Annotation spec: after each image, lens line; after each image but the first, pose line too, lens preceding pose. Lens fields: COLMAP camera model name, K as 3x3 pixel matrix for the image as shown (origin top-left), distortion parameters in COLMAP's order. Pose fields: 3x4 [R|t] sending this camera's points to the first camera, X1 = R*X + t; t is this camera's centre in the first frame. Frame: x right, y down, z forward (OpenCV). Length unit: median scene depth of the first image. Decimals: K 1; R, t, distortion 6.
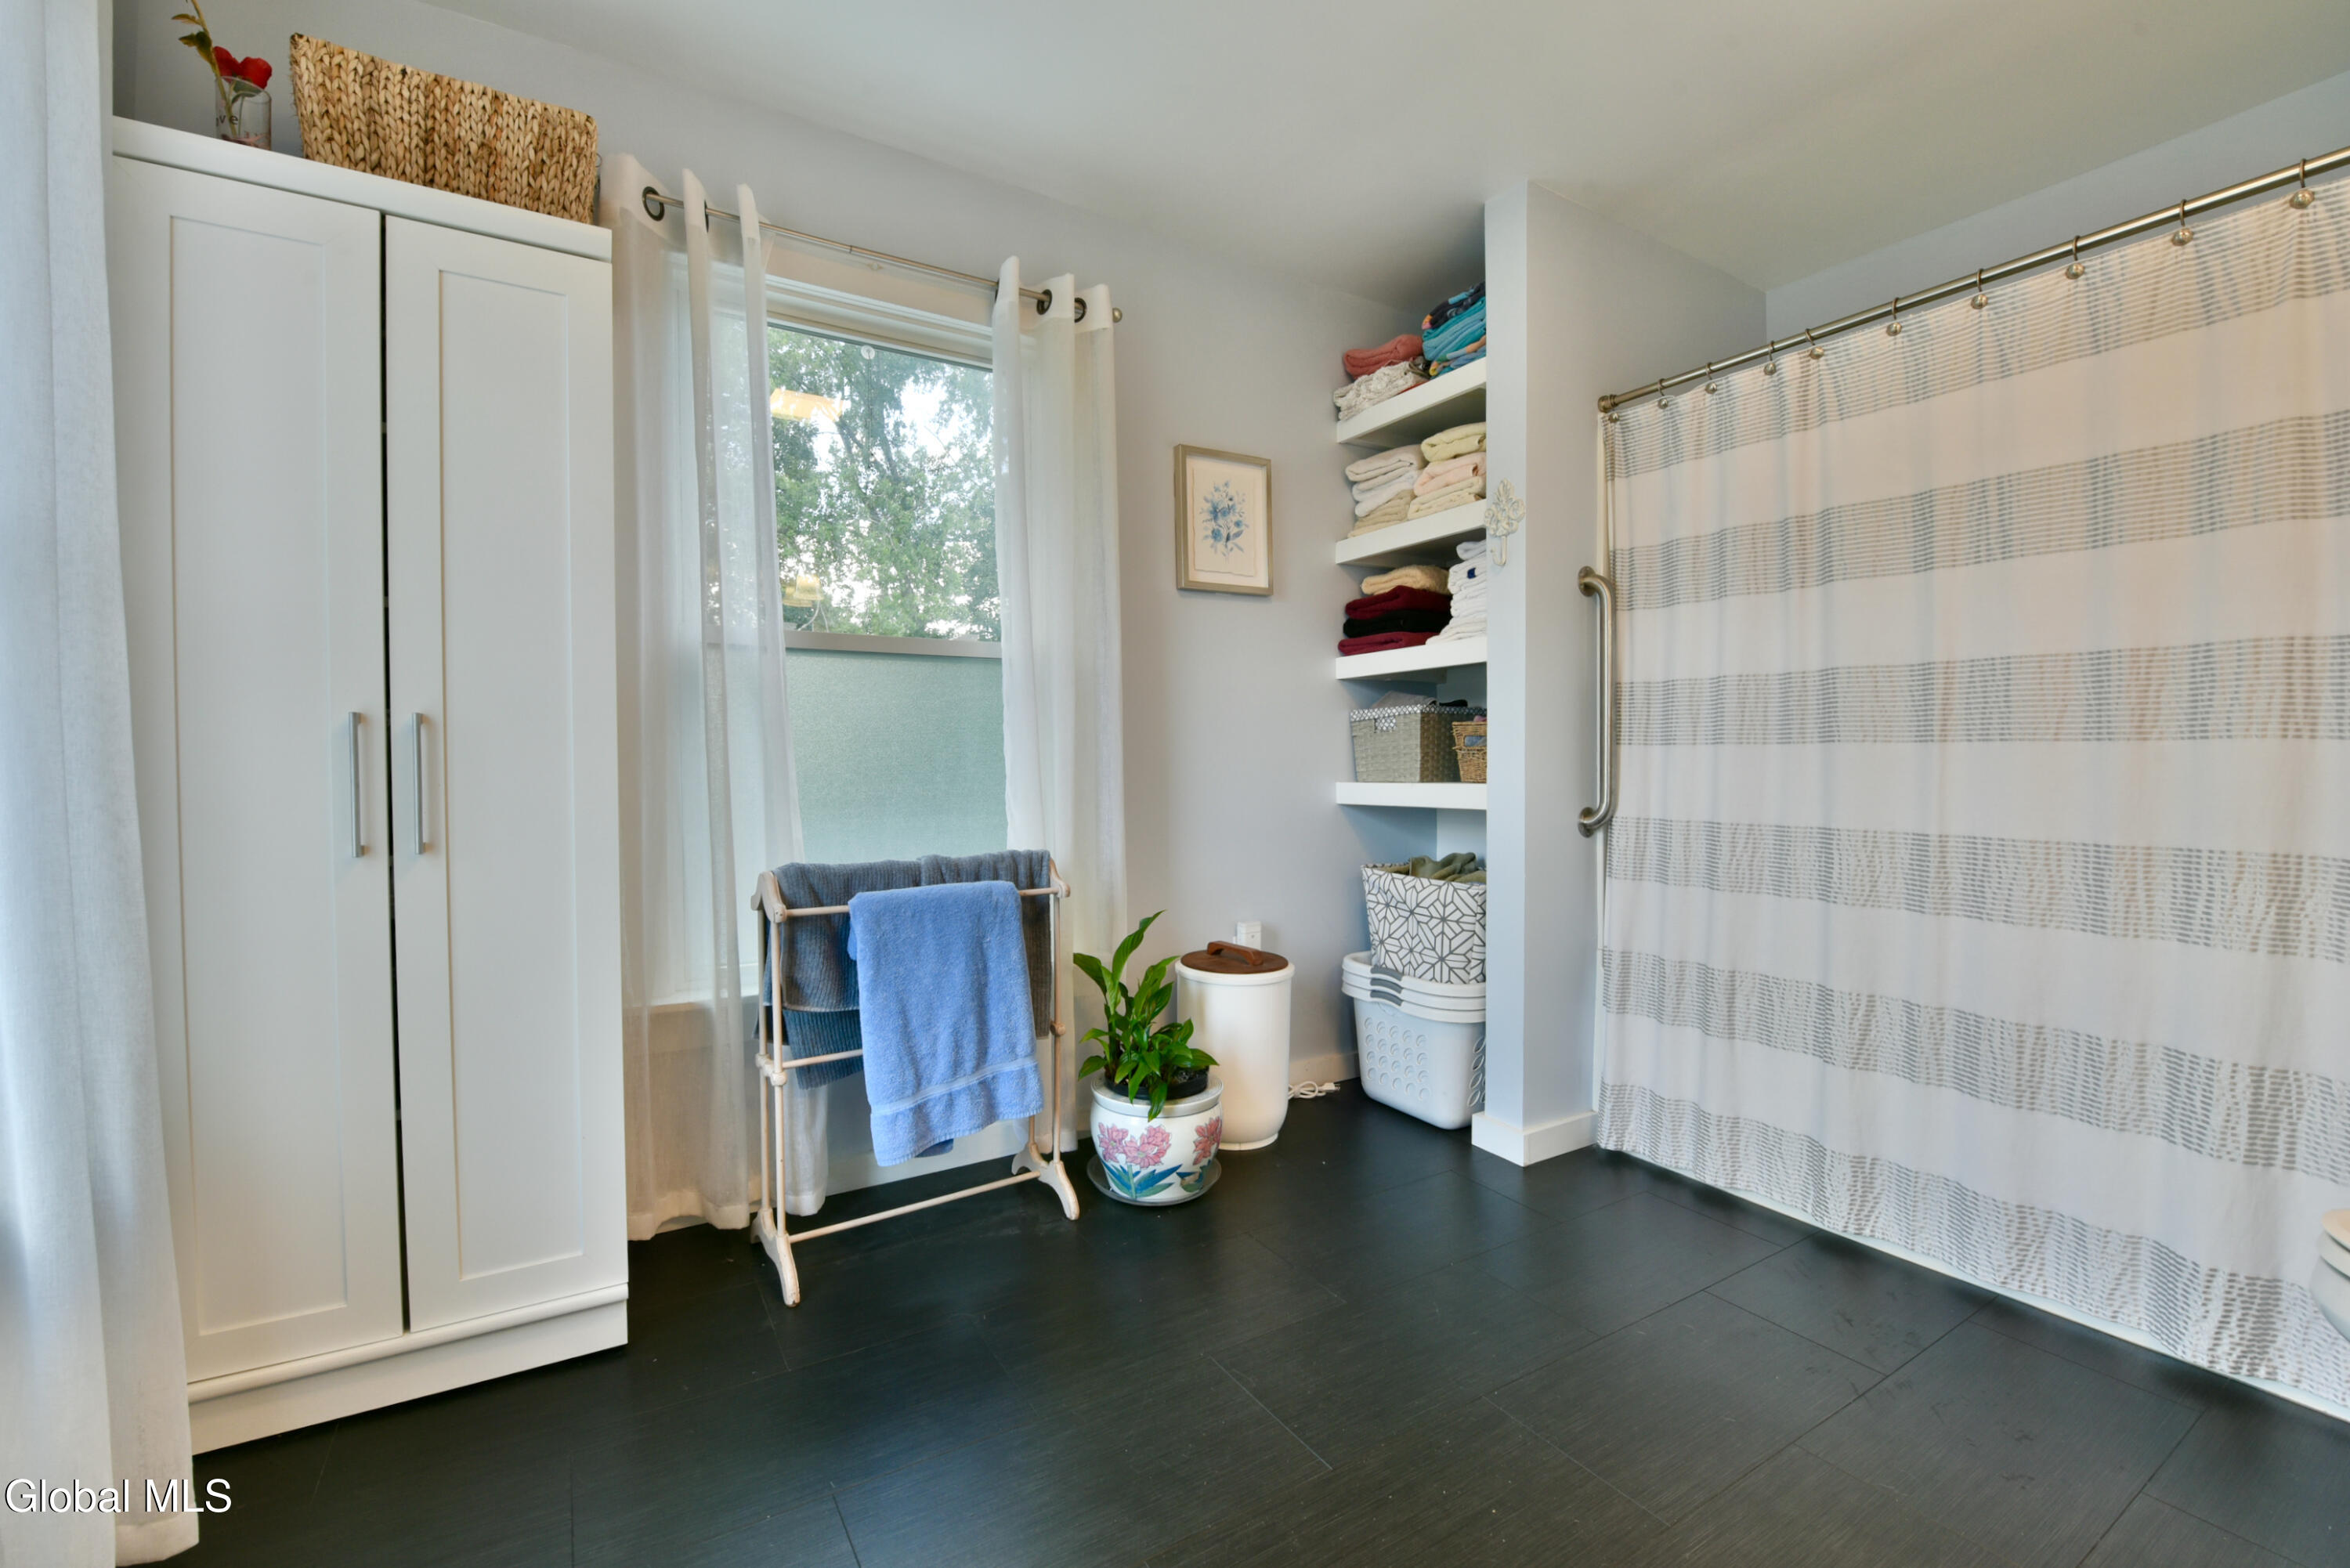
lens RADIAL K [[961.3, 0, 1181.3], [0, 961.3, 785.1], [0, 0, 1]] dist [-0.011957, -0.004436]
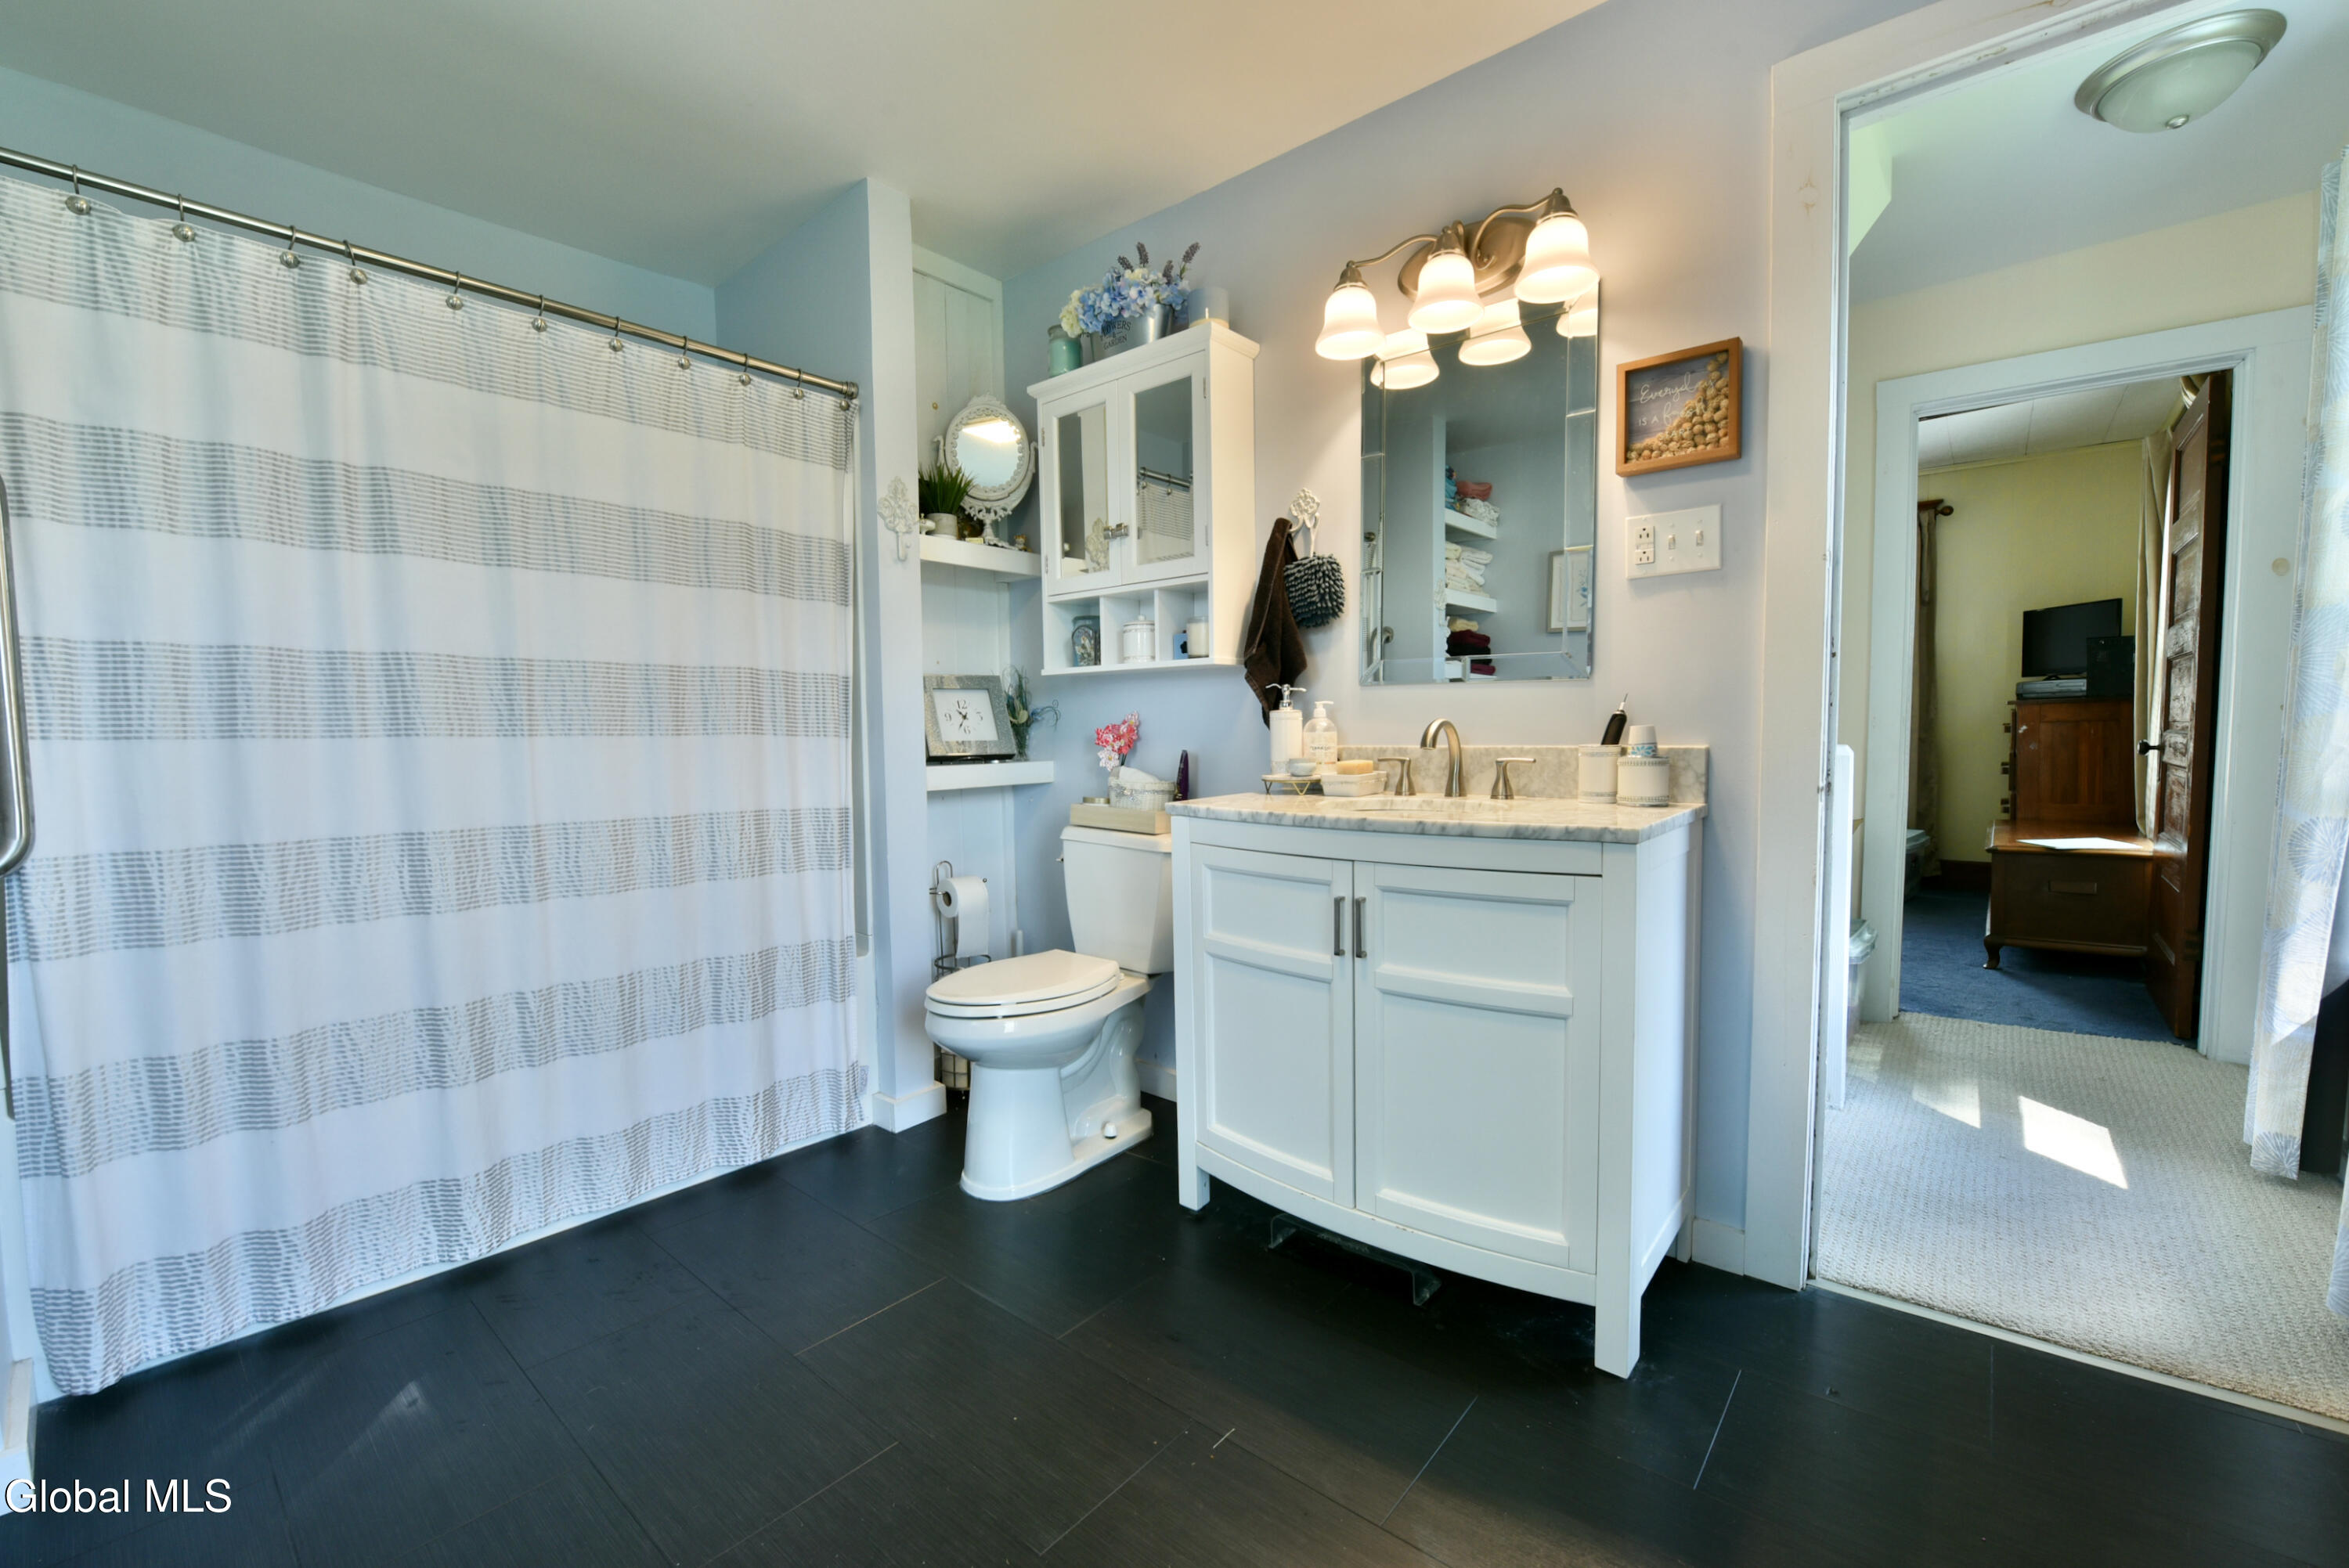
lens RADIAL K [[948.7, 0, 1169.5], [0, 948.7, 785.3], [0, 0, 1]] dist [-0.018433, -0.001203]
pose [[-0.285882, -0.051903, 0.956858, -0.292557], [0.033879, 0.997360, 0.064222, -0.025716], [-0.957666, 0.050777, -0.283369, 0.467683]]
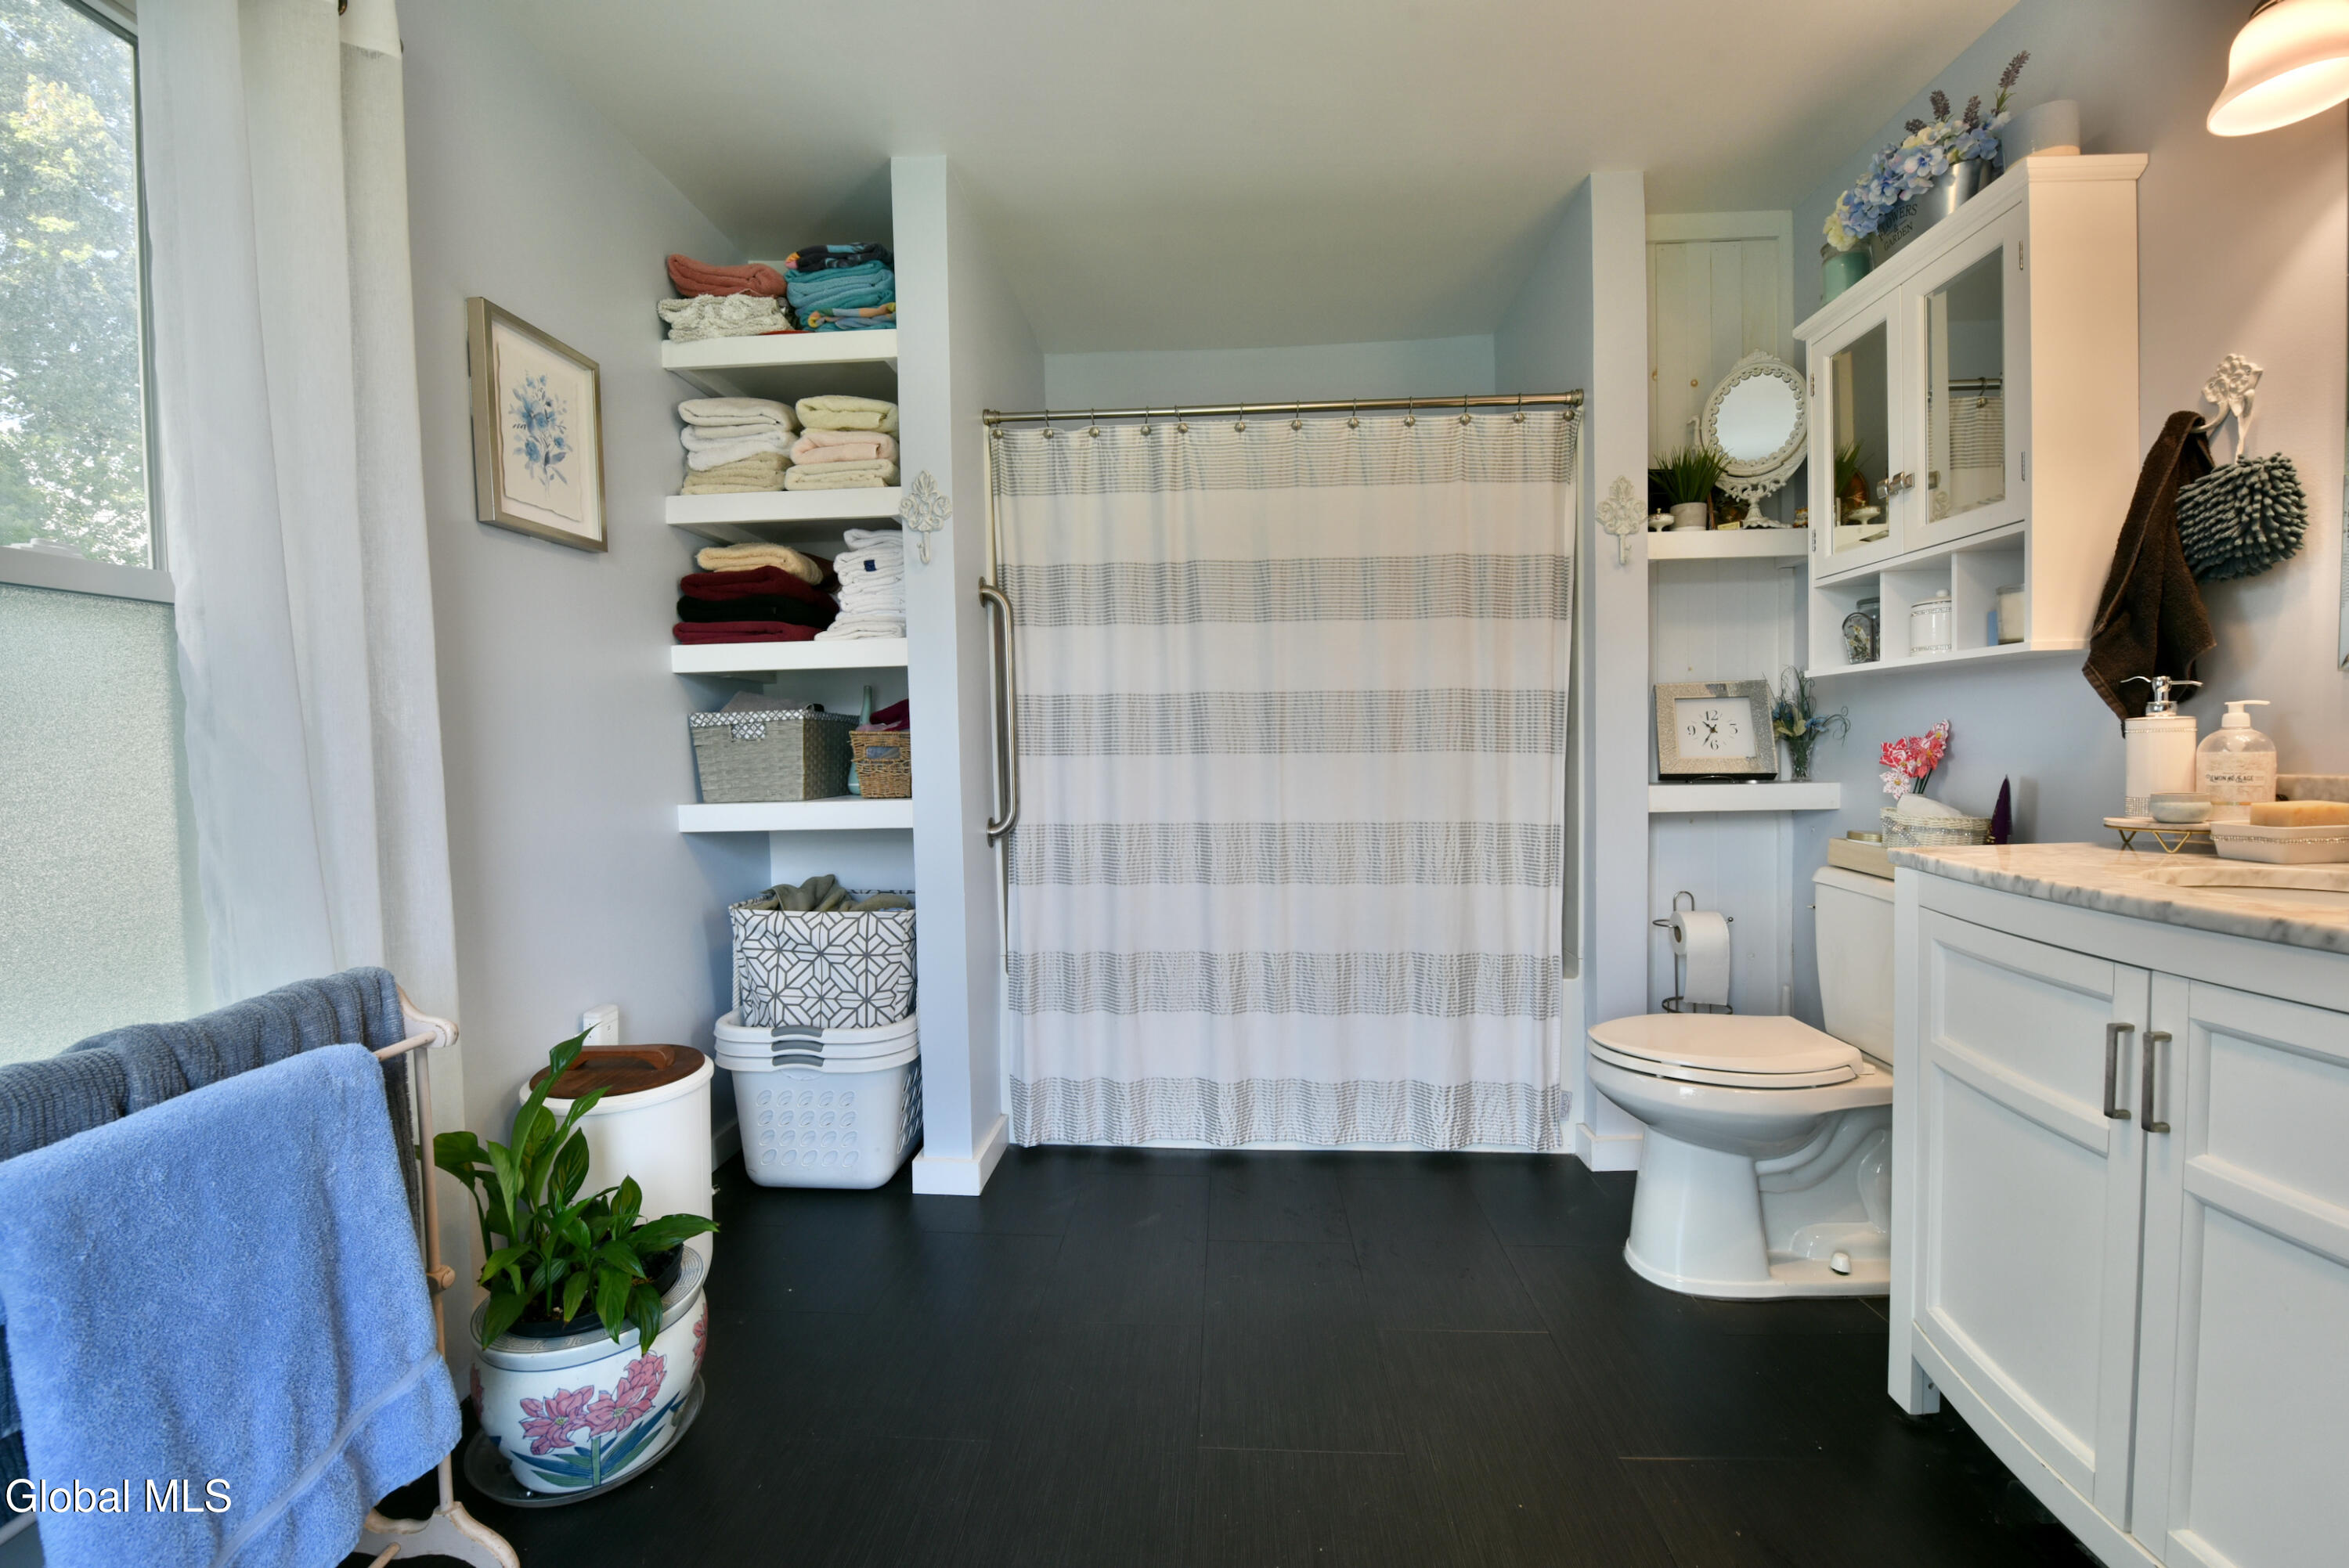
lens RADIAL K [[923.2, 0, 1174.5], [0, 923.2, 784.0], [0, 0, 1]] dist [-0.013724, -0.004080]
pose [[0.582715, -0.038715, 0.811754, -0.247027], [0.034320, 0.999146, 0.023016, -0.027513], [-0.811951, 0.014447, 0.583546, 0.278992]]
